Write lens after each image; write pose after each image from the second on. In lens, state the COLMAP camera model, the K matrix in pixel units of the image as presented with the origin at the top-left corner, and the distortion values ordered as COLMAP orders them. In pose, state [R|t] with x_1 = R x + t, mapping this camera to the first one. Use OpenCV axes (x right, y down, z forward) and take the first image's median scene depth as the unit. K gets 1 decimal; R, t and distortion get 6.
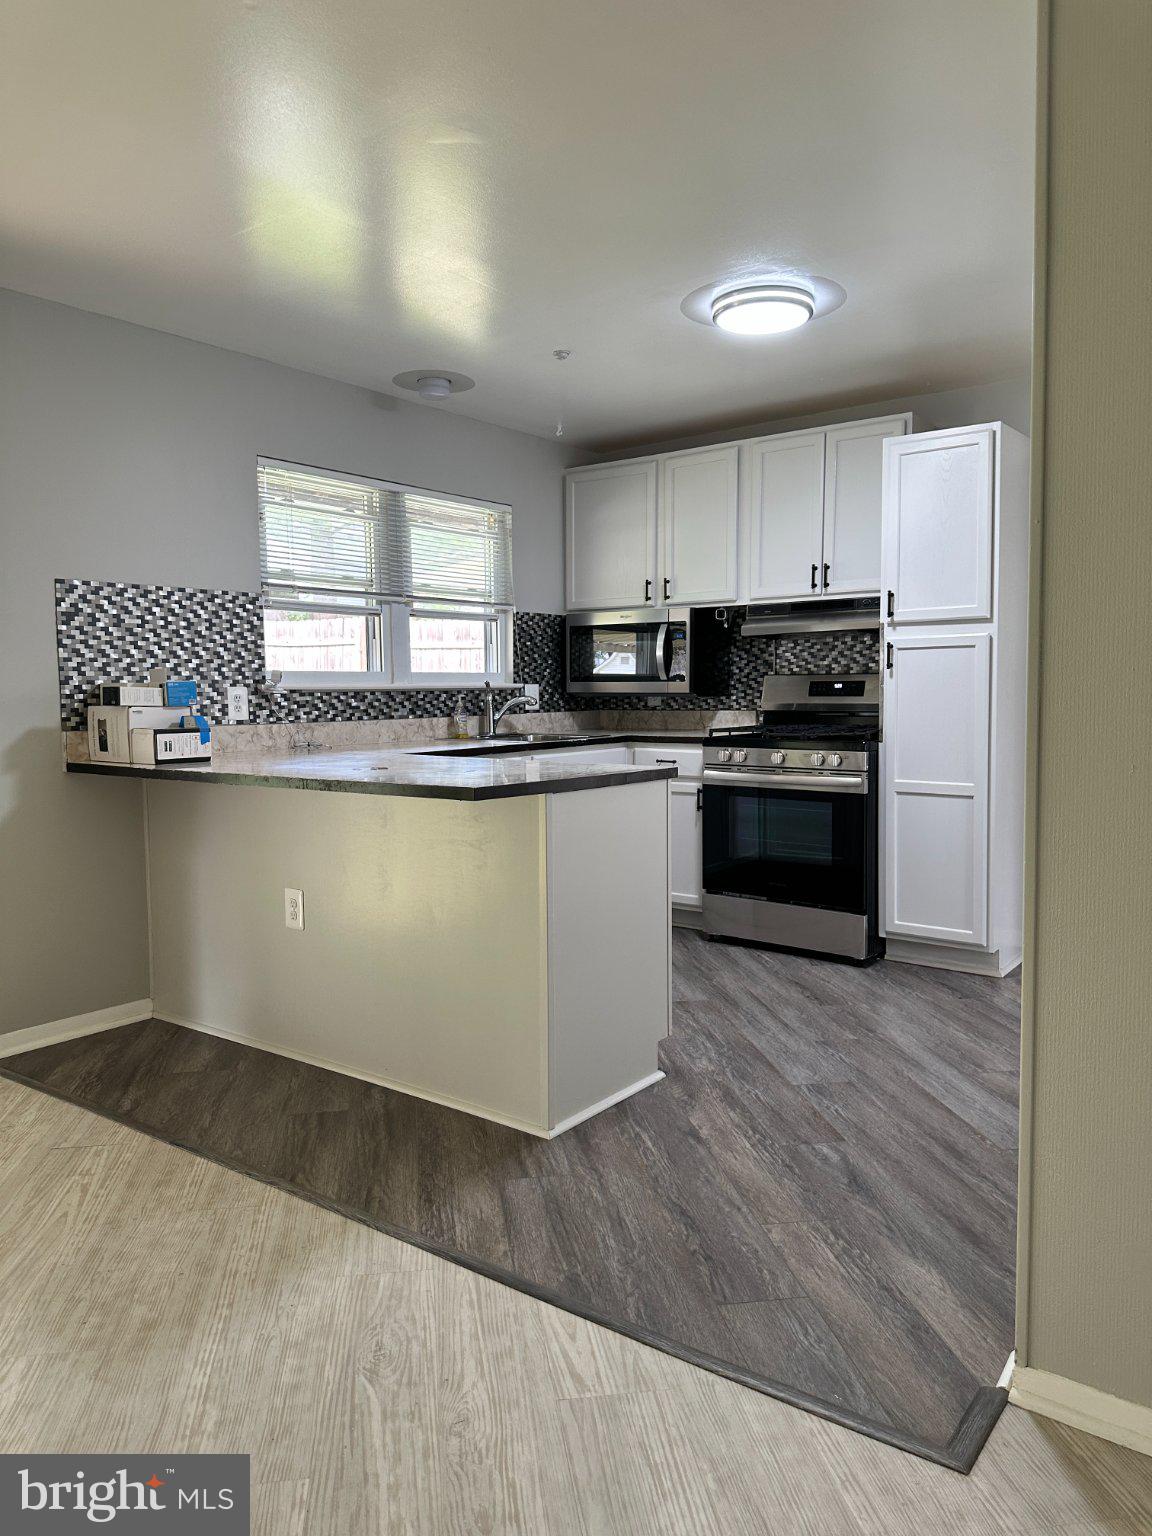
lens RADIAL K [[1083.6, 0, 557.7], [0, 1083.6, 765.5], [0, 0, 1]] dist [0.079820, -0.102278]
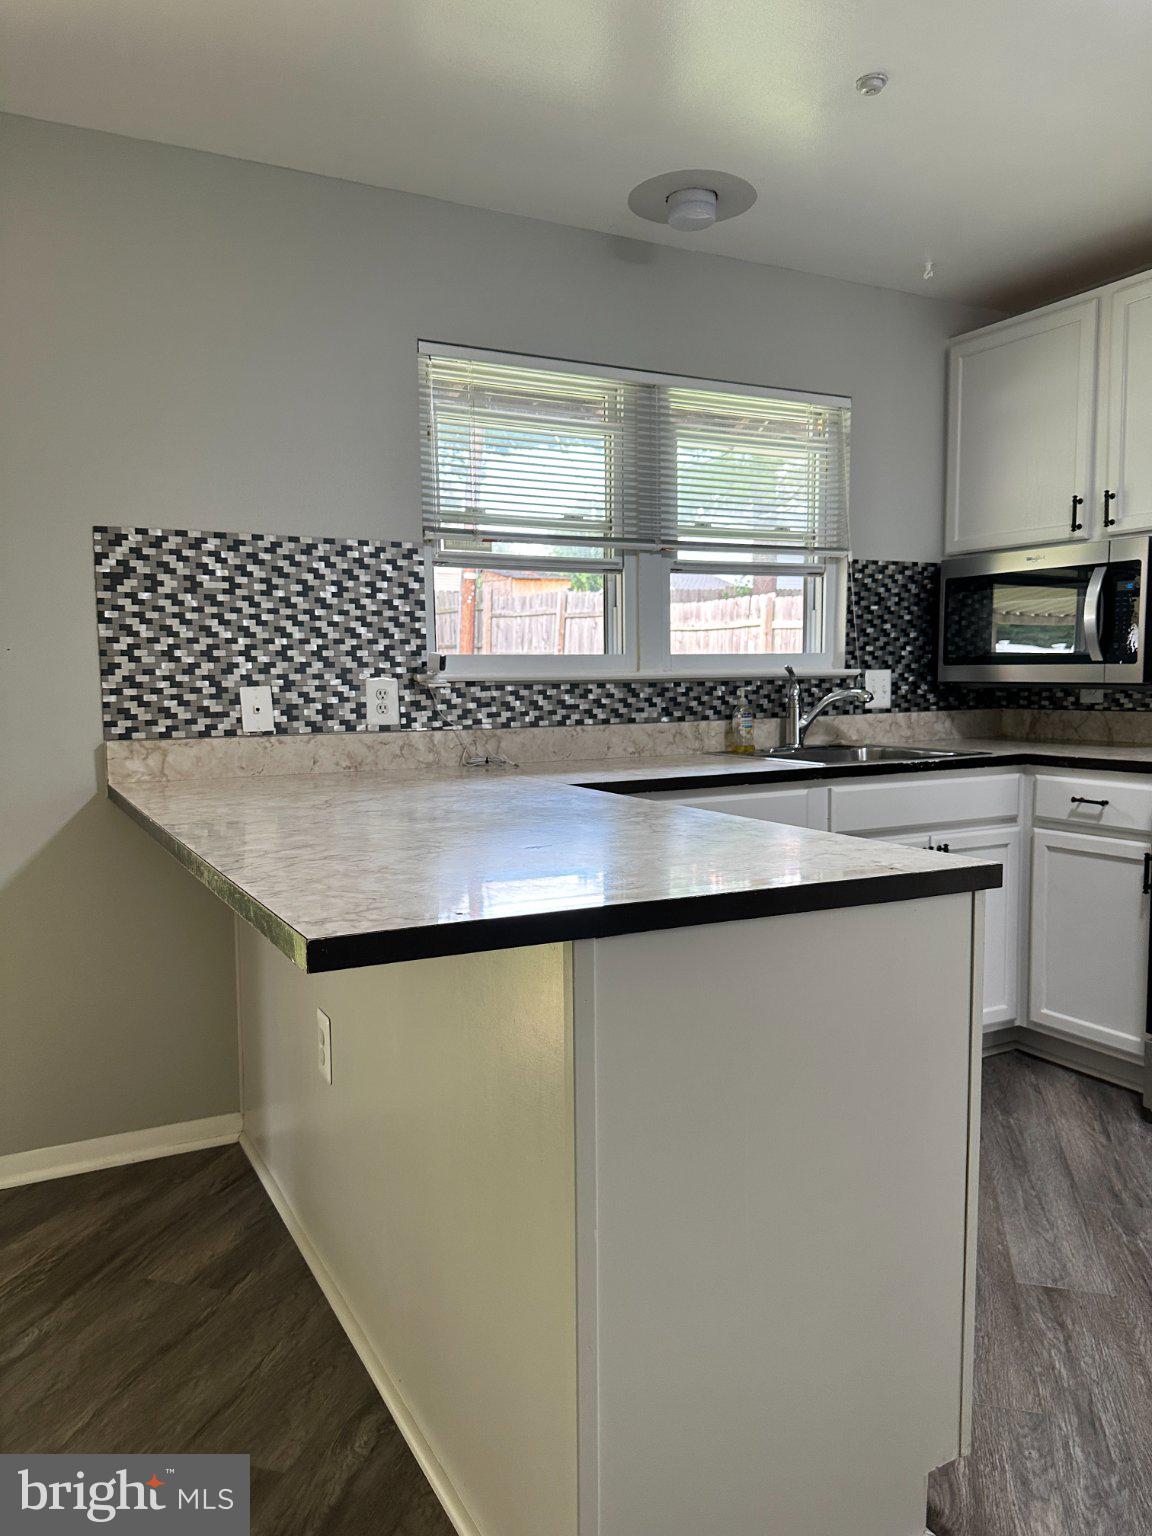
lens RADIAL K [[1083.6, 0, 561.9], [0, 1083.6, 771.5], [0, 0, 1]] dist [0.079820, -0.102278]
pose [[0.910059, 0.034883, -0.413009, 0.096006], [-0.026820, 0.999320, 0.025304, -0.030433], [0.413611, -0.011951, 0.910375, 0.386273]]
